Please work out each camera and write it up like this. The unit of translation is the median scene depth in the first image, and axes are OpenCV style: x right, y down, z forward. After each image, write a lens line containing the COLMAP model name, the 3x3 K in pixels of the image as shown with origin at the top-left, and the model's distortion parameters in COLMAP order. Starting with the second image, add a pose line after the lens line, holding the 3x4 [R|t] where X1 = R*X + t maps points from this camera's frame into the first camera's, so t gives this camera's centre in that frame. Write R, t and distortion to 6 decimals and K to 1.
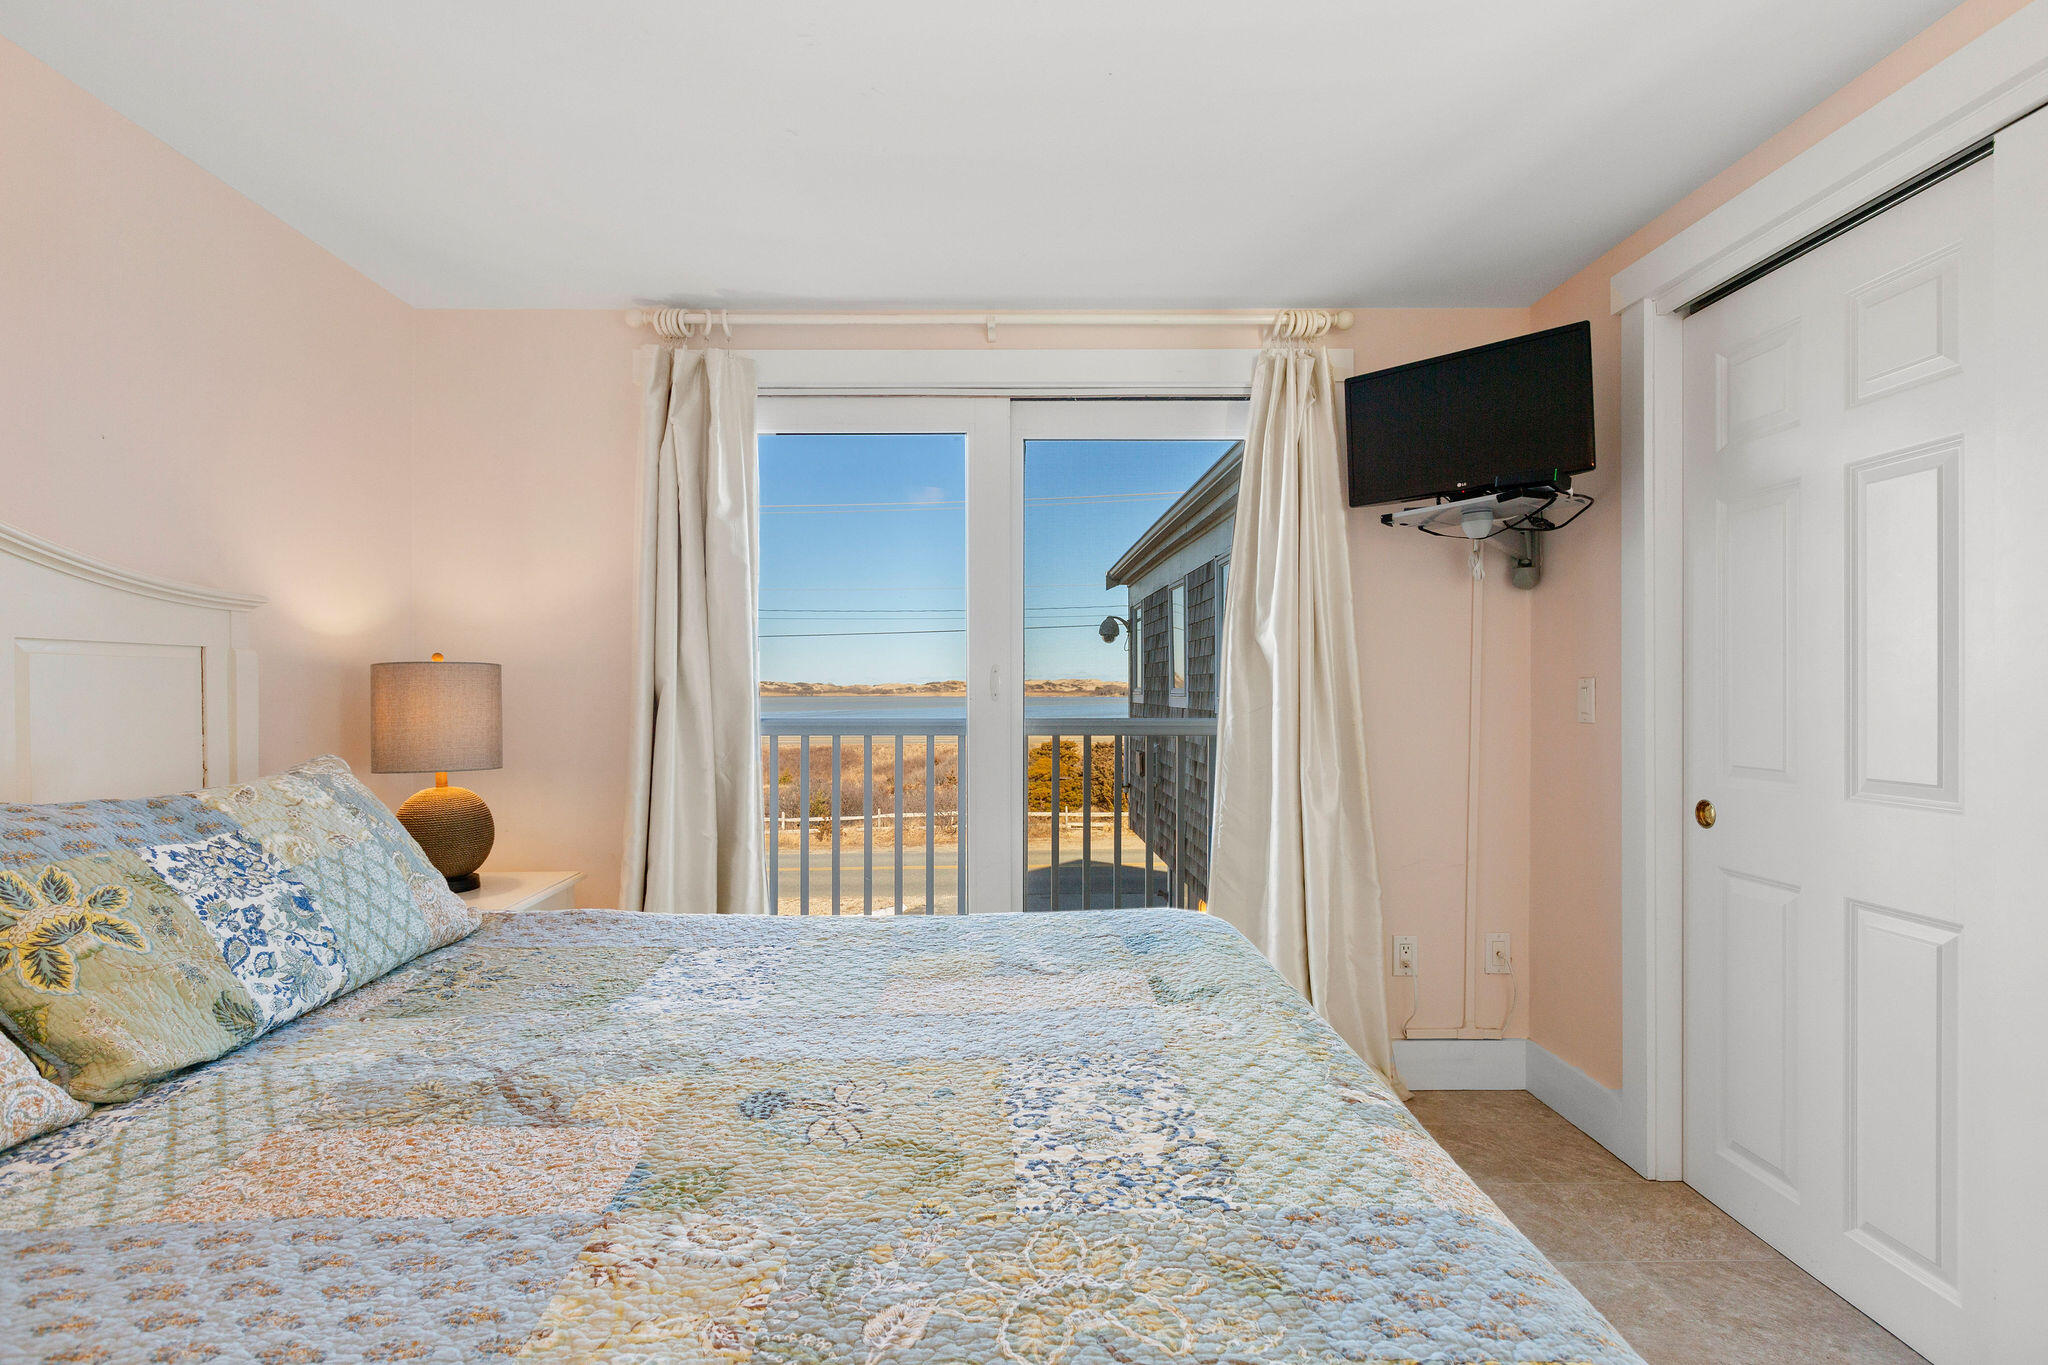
lens RADIAL K [[999.8, 0, 1017.9], [0, 999.8, 697.3], [0, 0, 1]] dist [-0.015016, -0.000289]
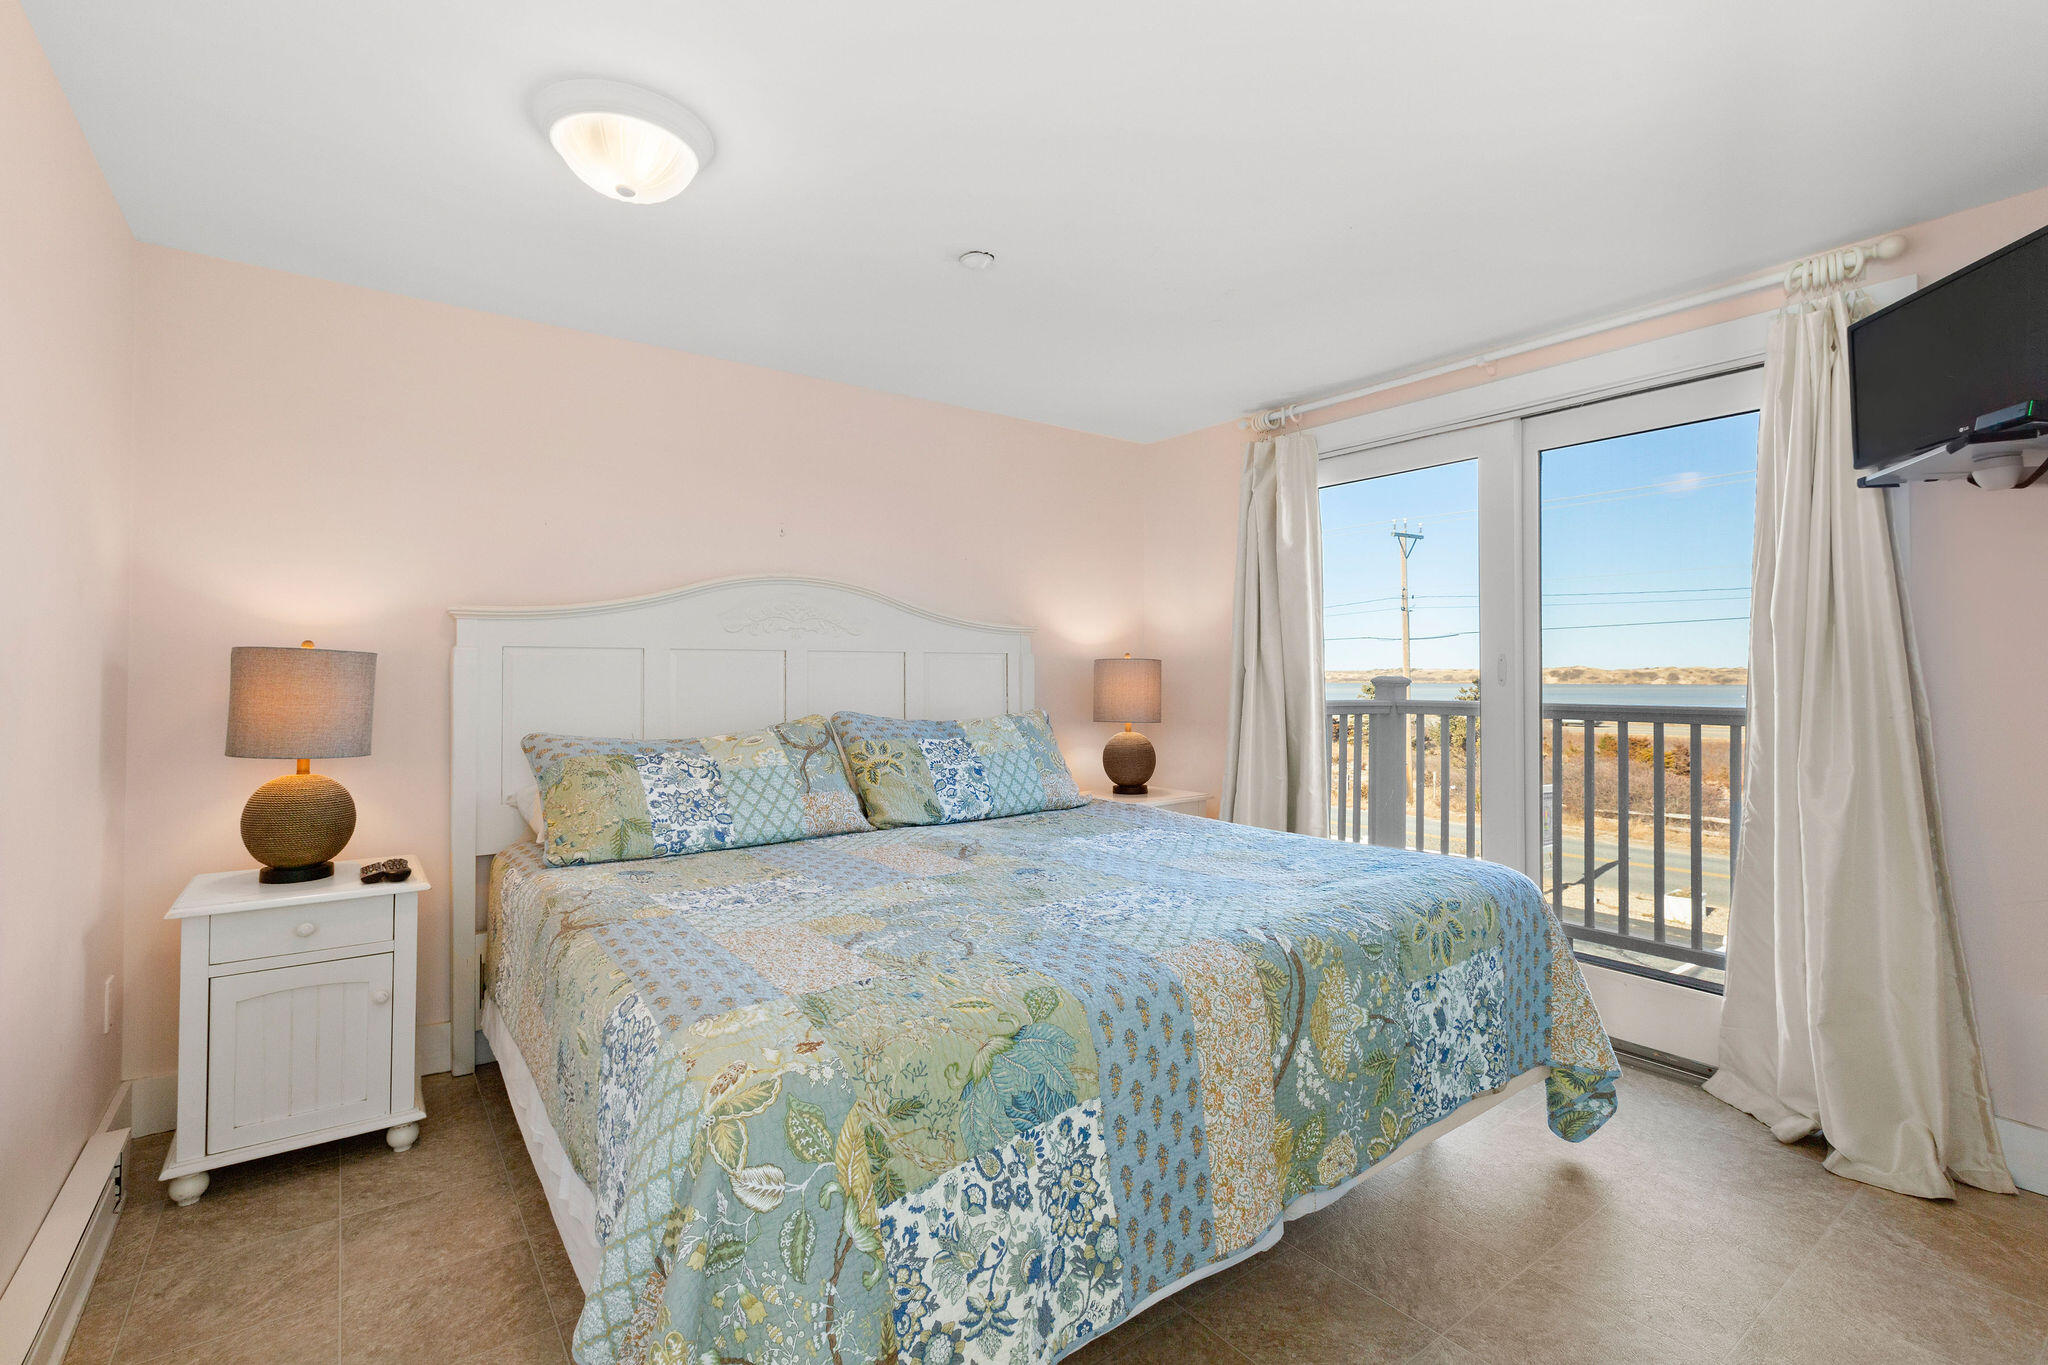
lens RADIAL K [[918.7, 0, 1022.1], [0, 918.7, 672.3], [0, 0, 1]] dist [0.003432, 0.000142]
pose [[0.589957, 0.000545, -0.807435, 0.855409], [-0.009824, 0.999931, -0.006503, -0.000196], [0.807375, 0.011769, 0.589921, -0.109152]]
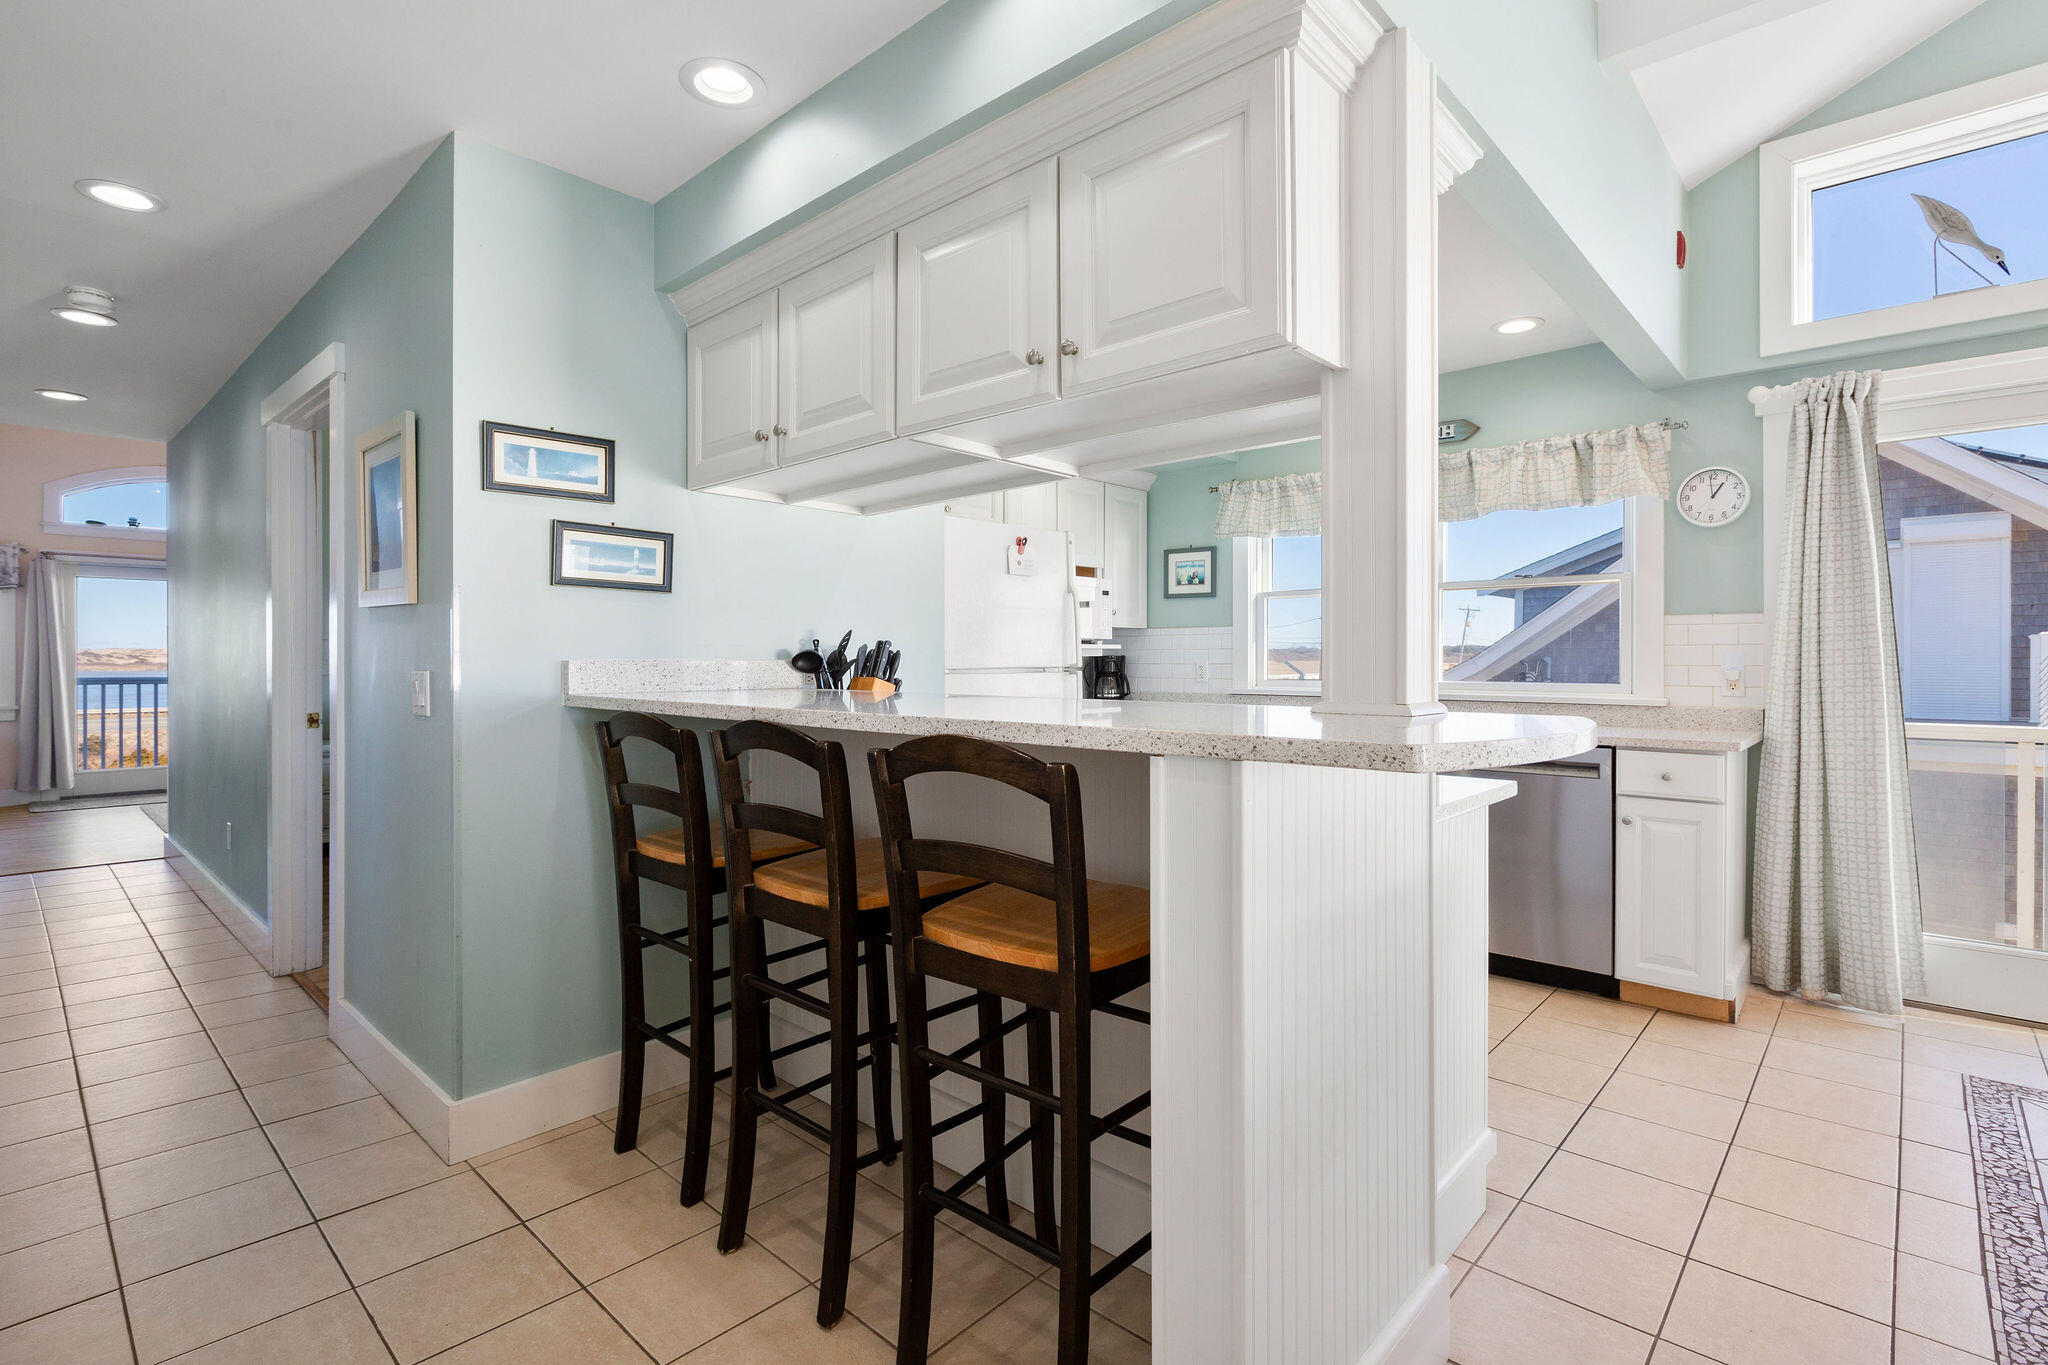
lens RADIAL K [[953.5, 0, 1024.2], [0, 953.5, 691.1], [0, 0, 1]] dist [-0.006173, -0.000809]
pose [[-0.731470, 0.006394, 0.681844, -3.247503], [0.009297, 0.999957, 0.000597, 0.089540], [-0.681811, 0.006776, -0.731497, 1.502297]]
